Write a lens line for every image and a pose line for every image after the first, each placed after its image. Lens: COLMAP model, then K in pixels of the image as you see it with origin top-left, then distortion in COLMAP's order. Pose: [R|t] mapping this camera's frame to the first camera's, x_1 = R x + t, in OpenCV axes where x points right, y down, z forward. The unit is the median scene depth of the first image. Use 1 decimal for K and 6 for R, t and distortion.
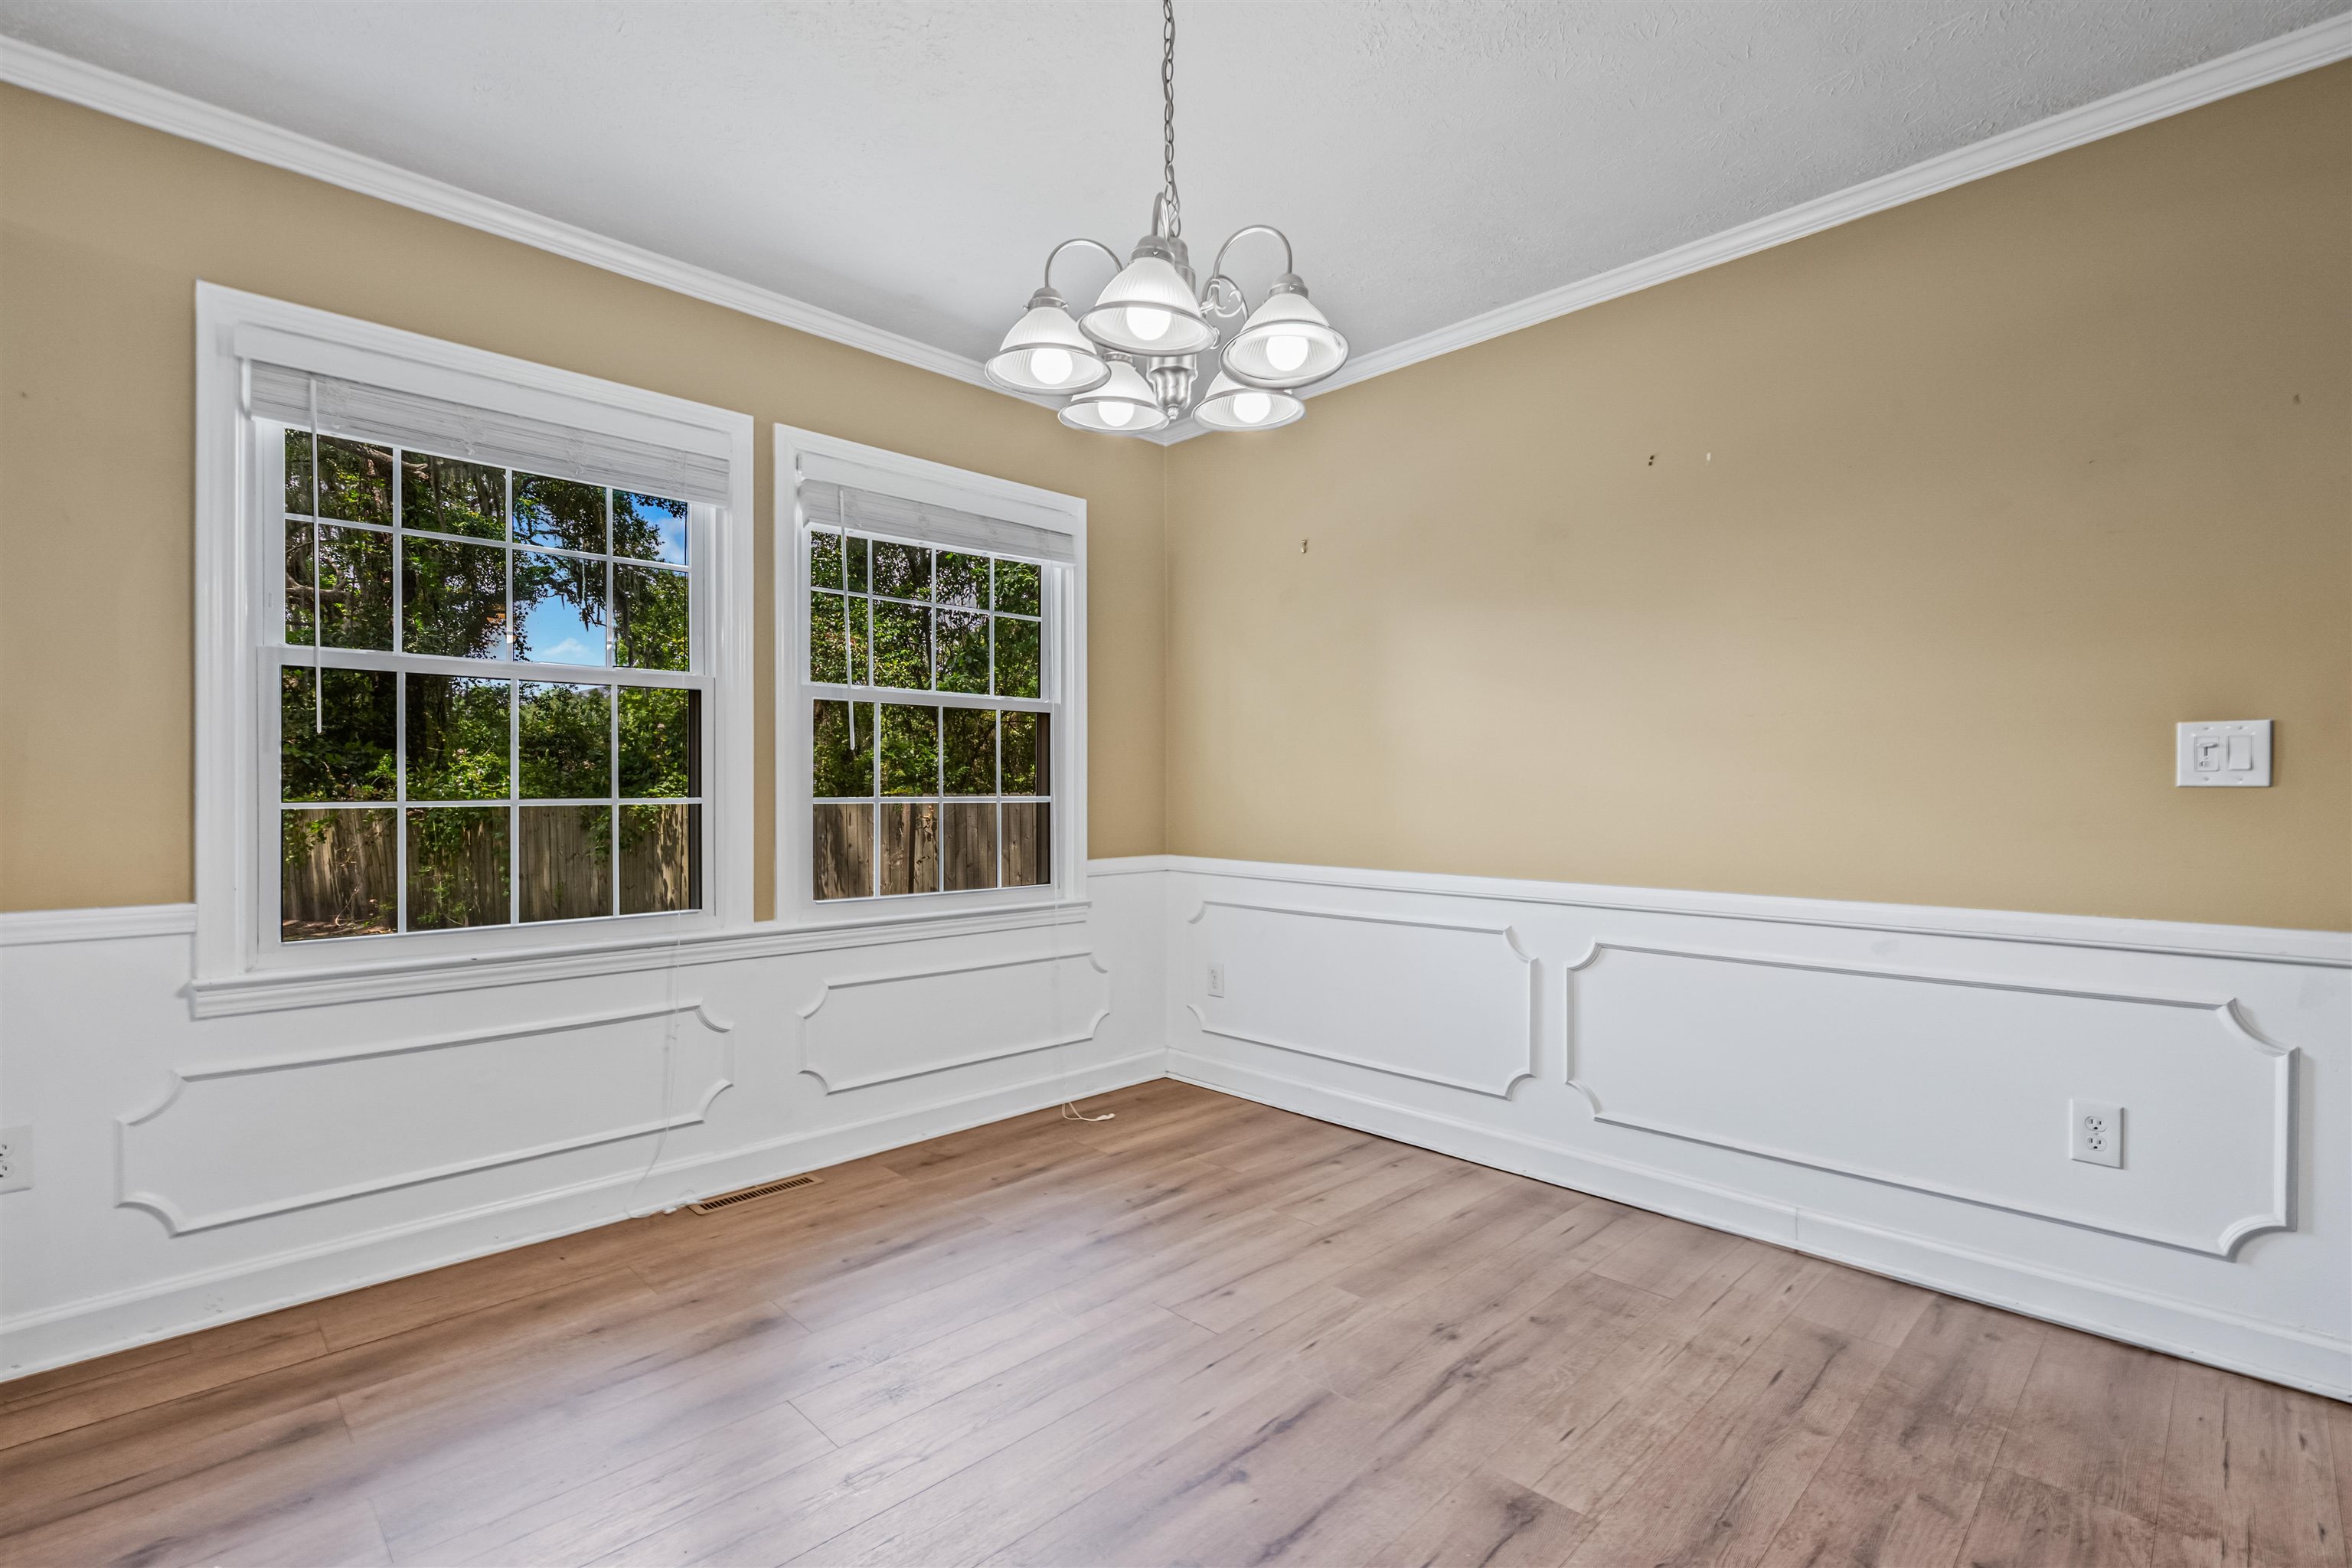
lens RADIAL K [[1075.7, 0, 1173.4], [0, 1075.7, 790.2], [0, 0, 1]] dist [-0.000843, 0.001142]
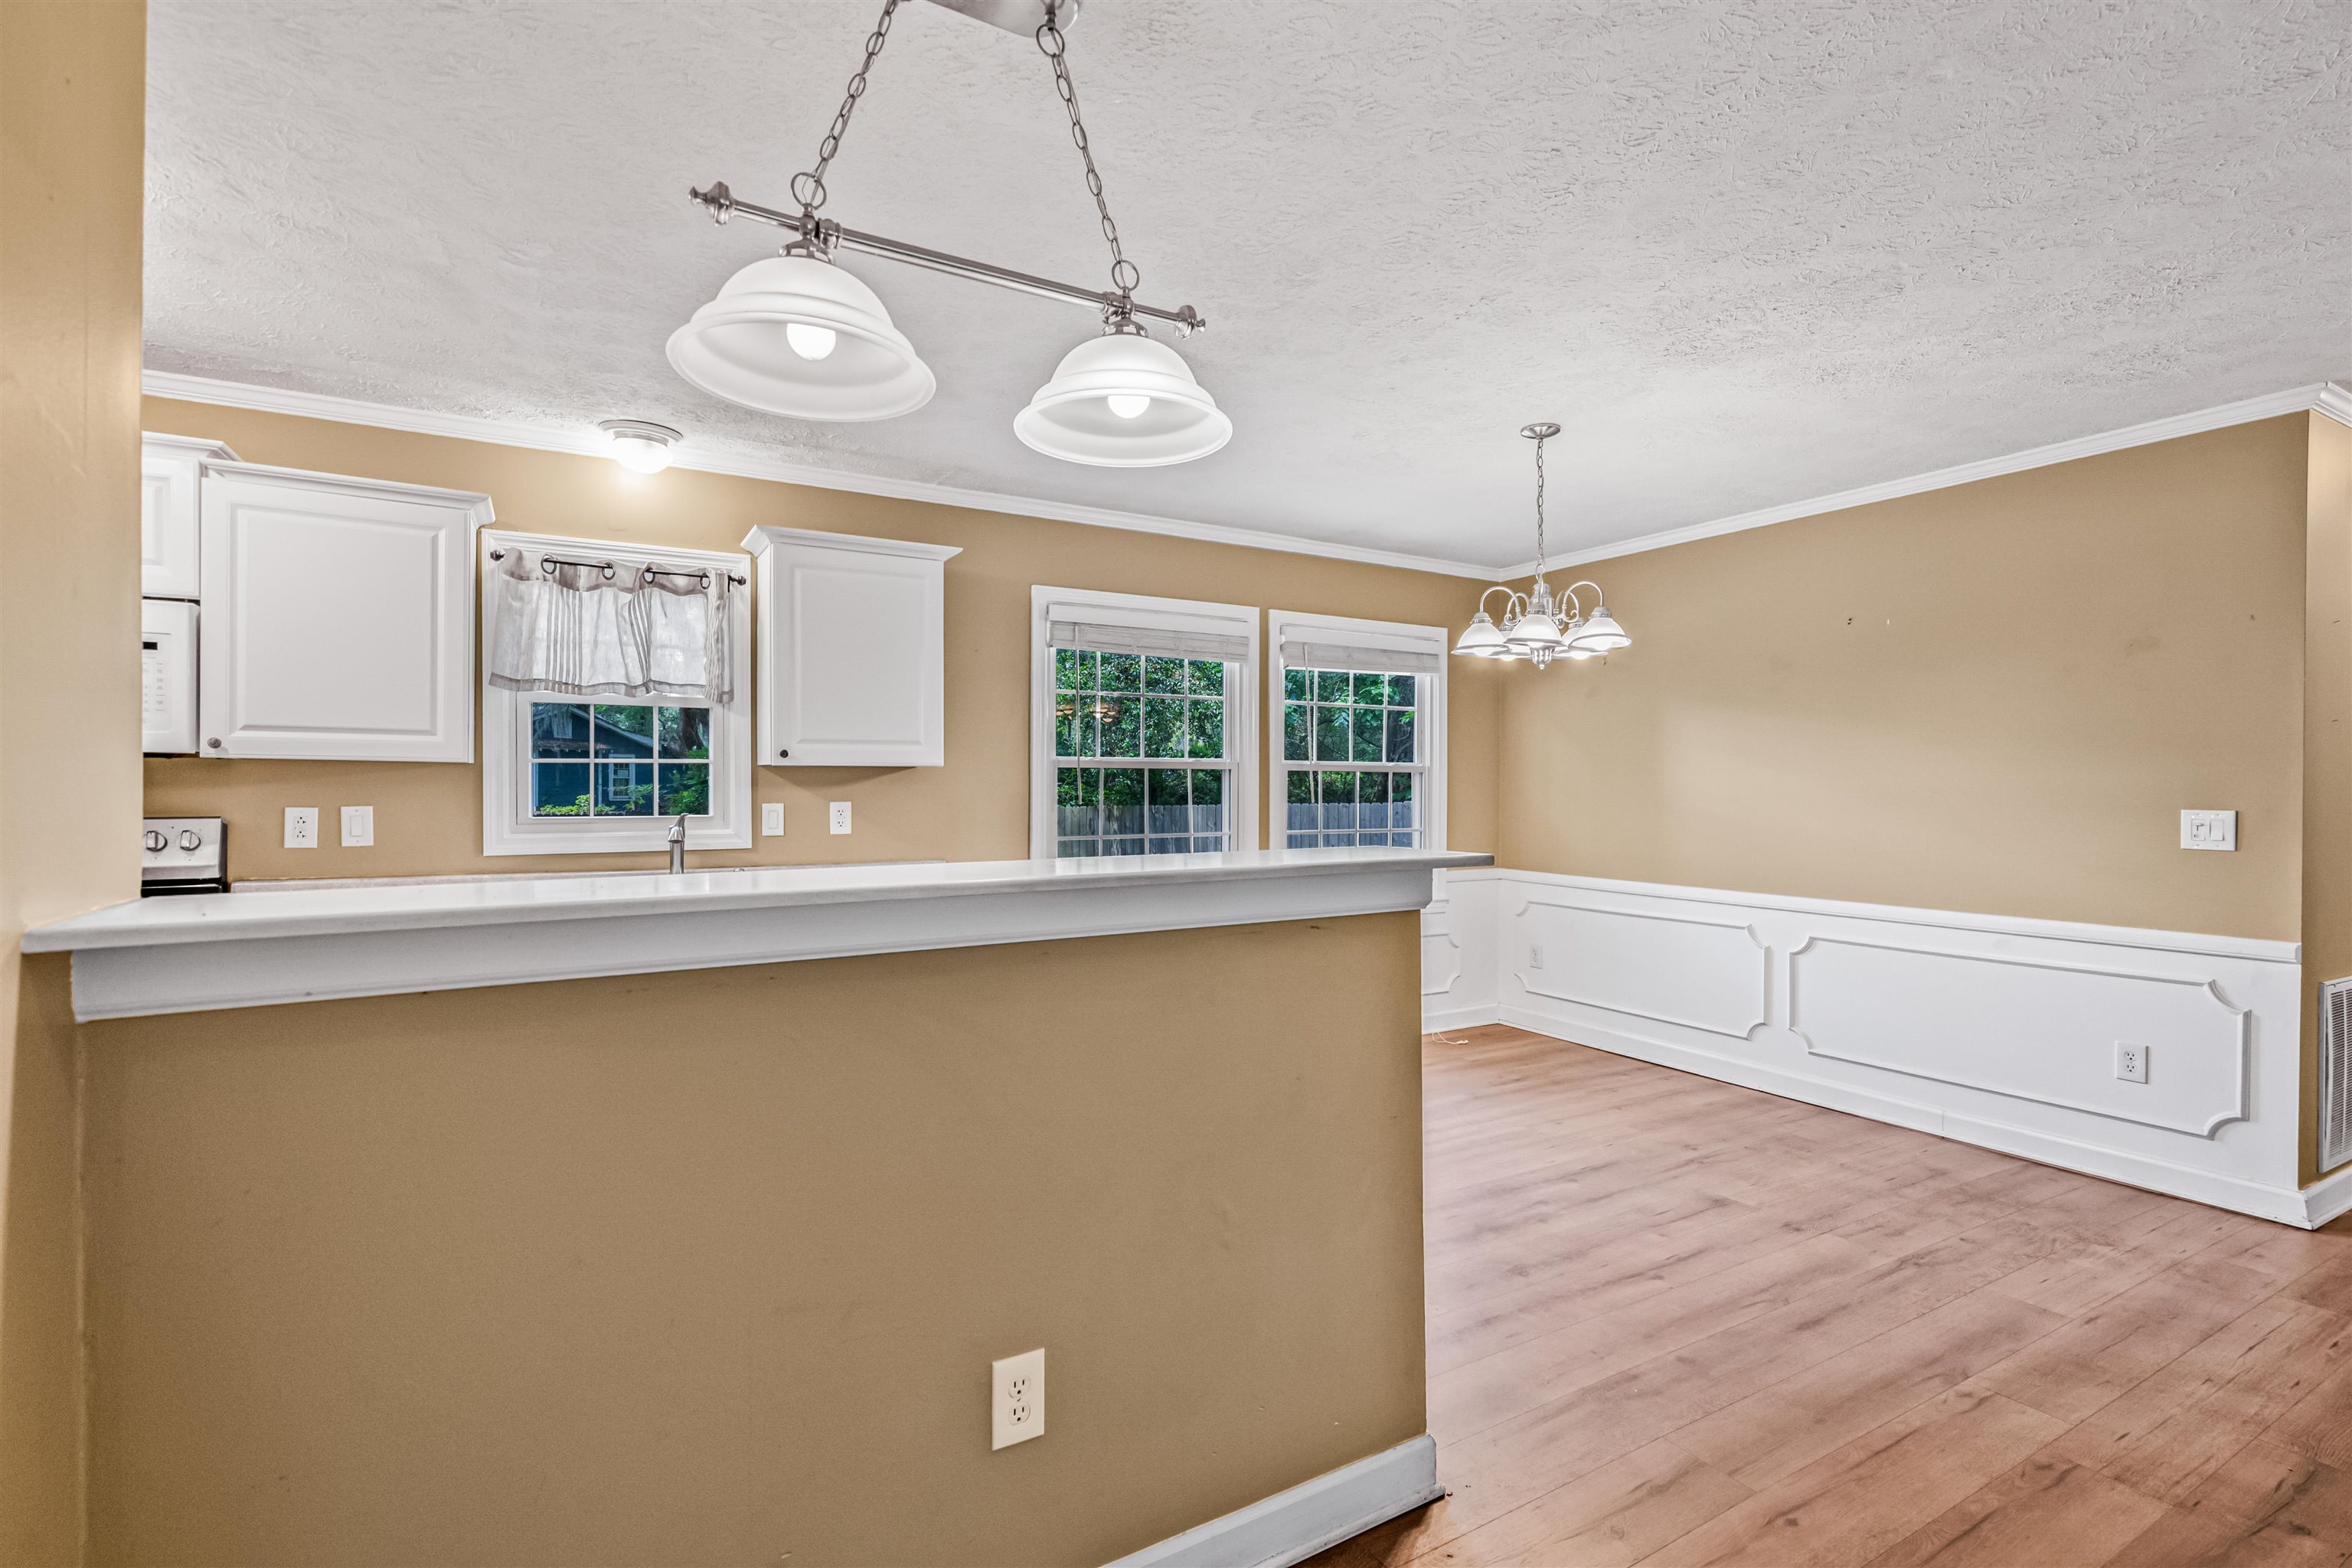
lens RADIAL K [[1075.7, 0, 1170.0], [0, 1075.7, 785.0], [0, 0, 1]] dist [-0.000843, 0.001142]
pose [[0.968061, 0.004164, -0.250681, -0.110717], [-0.004531, 0.999989, -0.000885, -0.072617], [0.250674, 0.001993, 0.968069, -0.757828]]
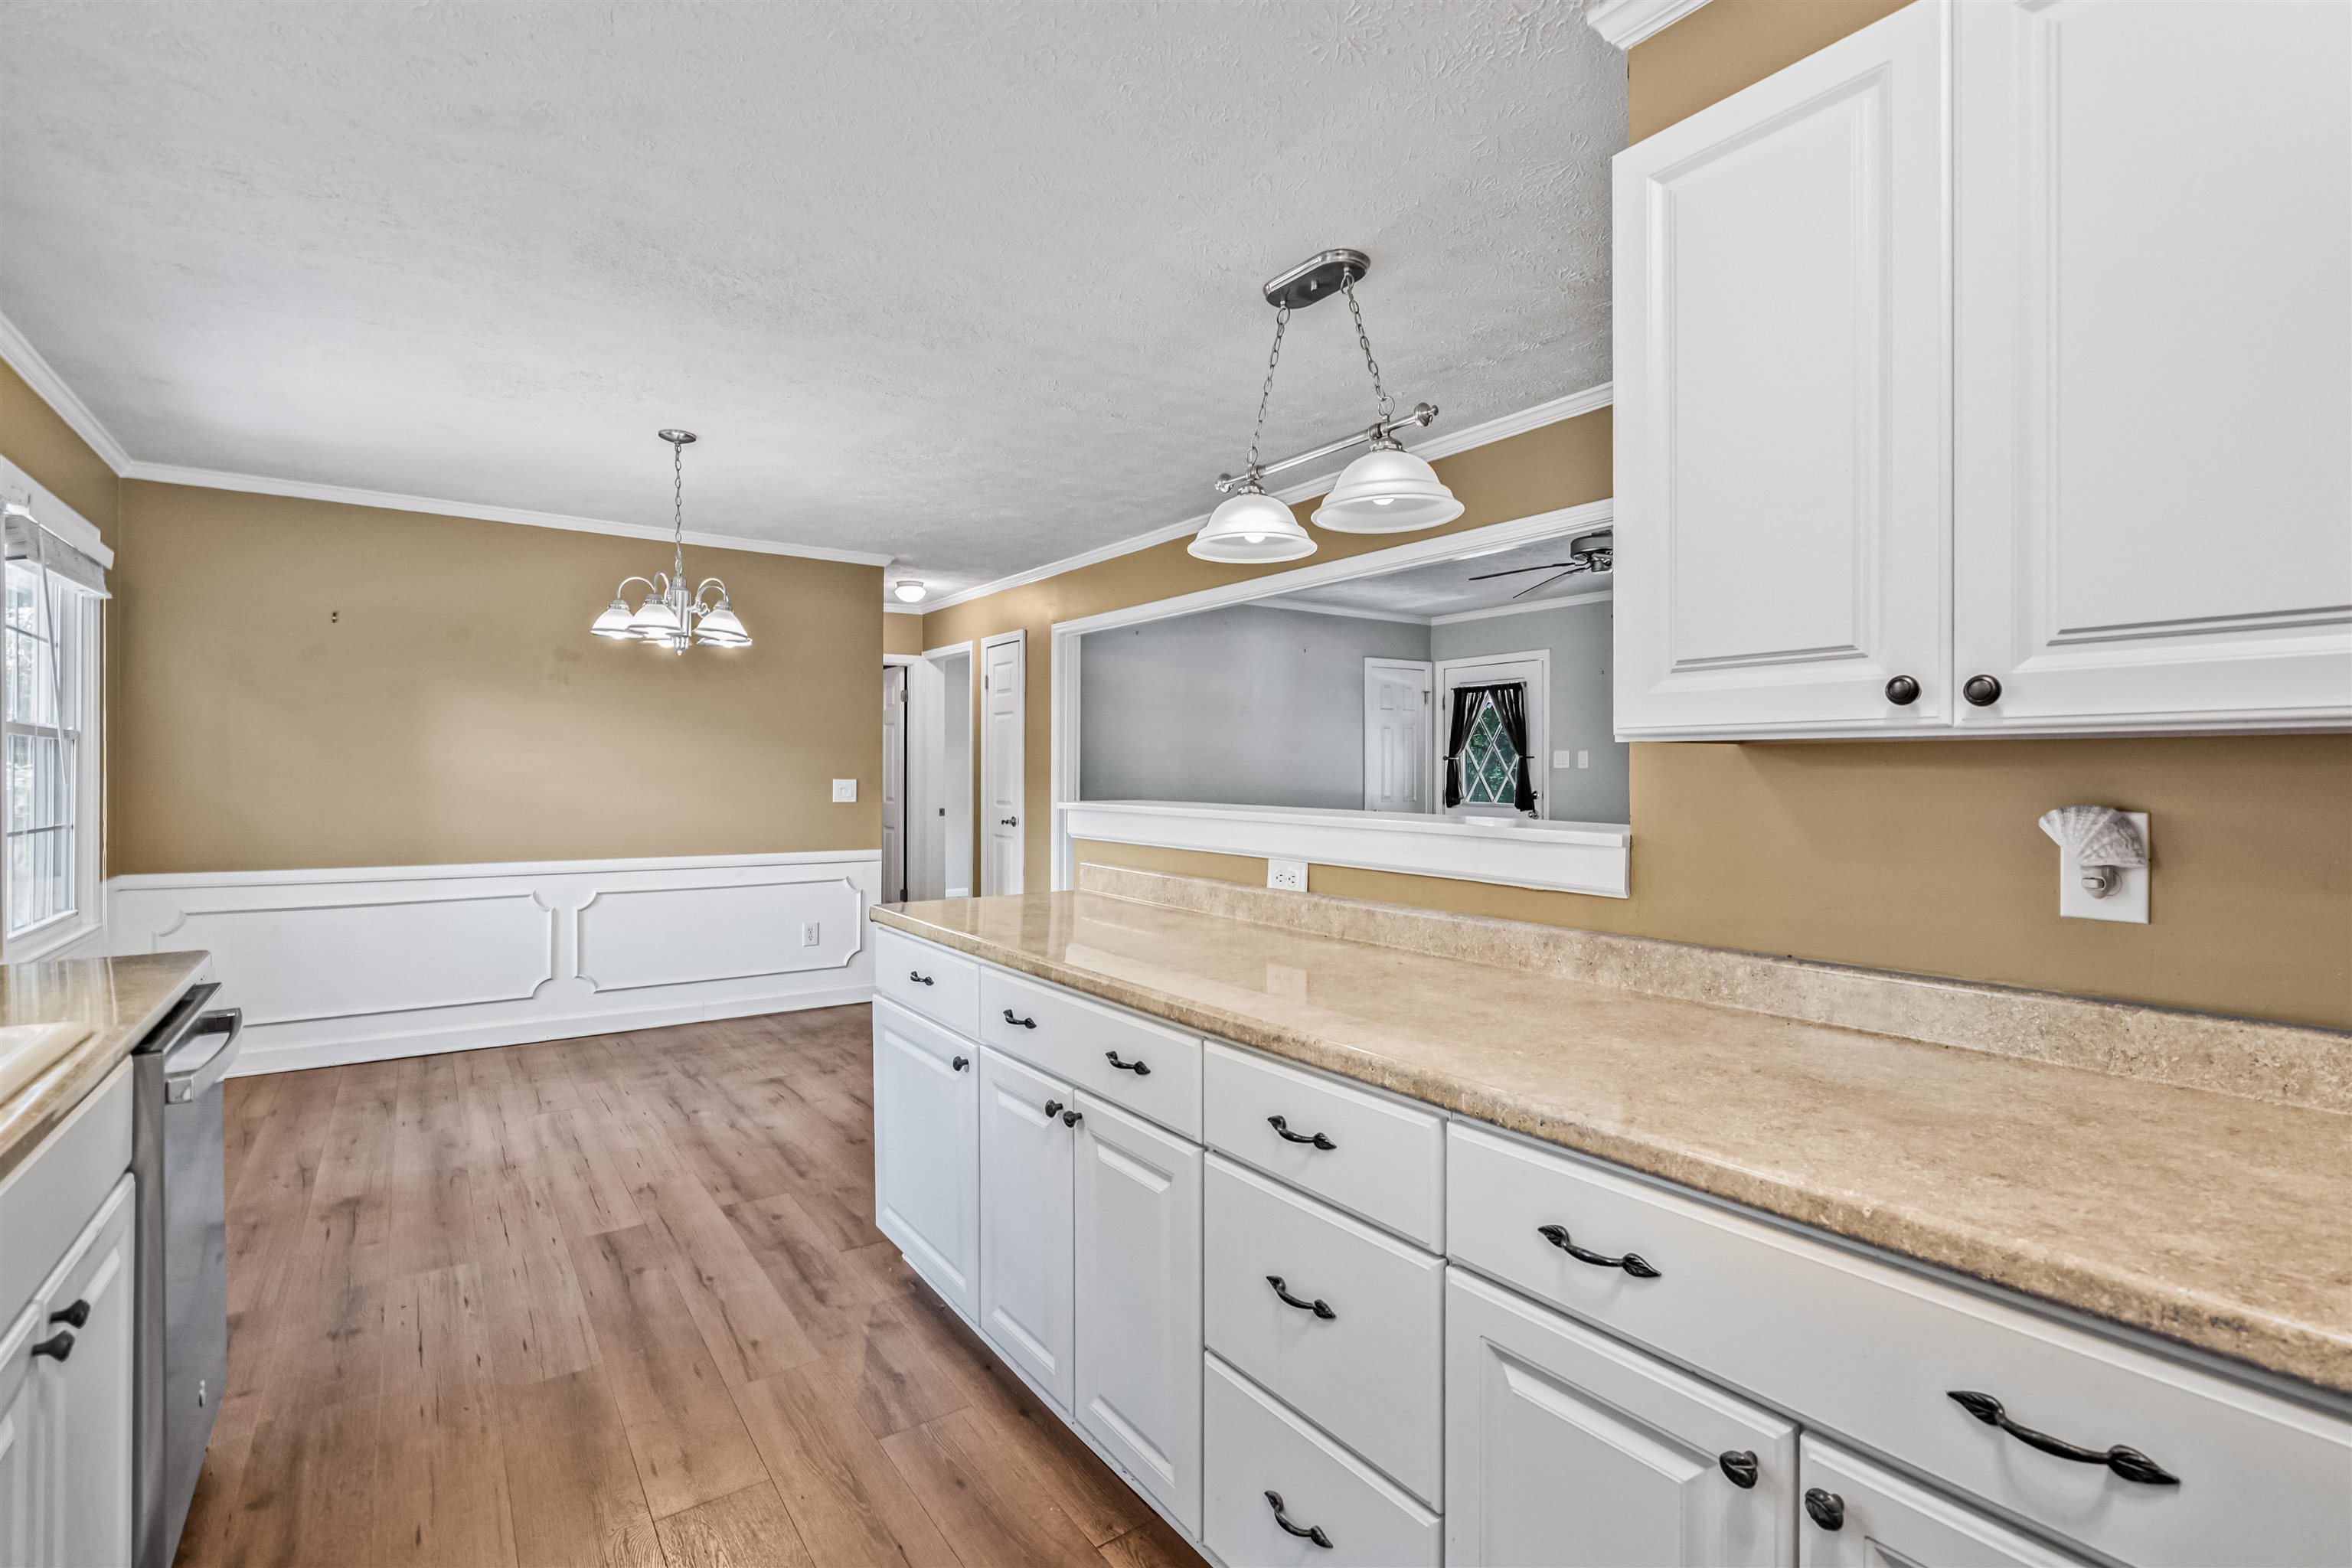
lens RADIAL K [[1075.7, 0, 1181.5], [0, 1075.7, 774.3], [0, 0, 1]] dist [-0.000843, 0.001142]
pose [[0.156737, 0.002460, 0.987637, -1.321671], [-0.000866, 0.999997, -0.002354, -0.055232], [-0.987640, -0.000487, 0.156738, -0.257452]]
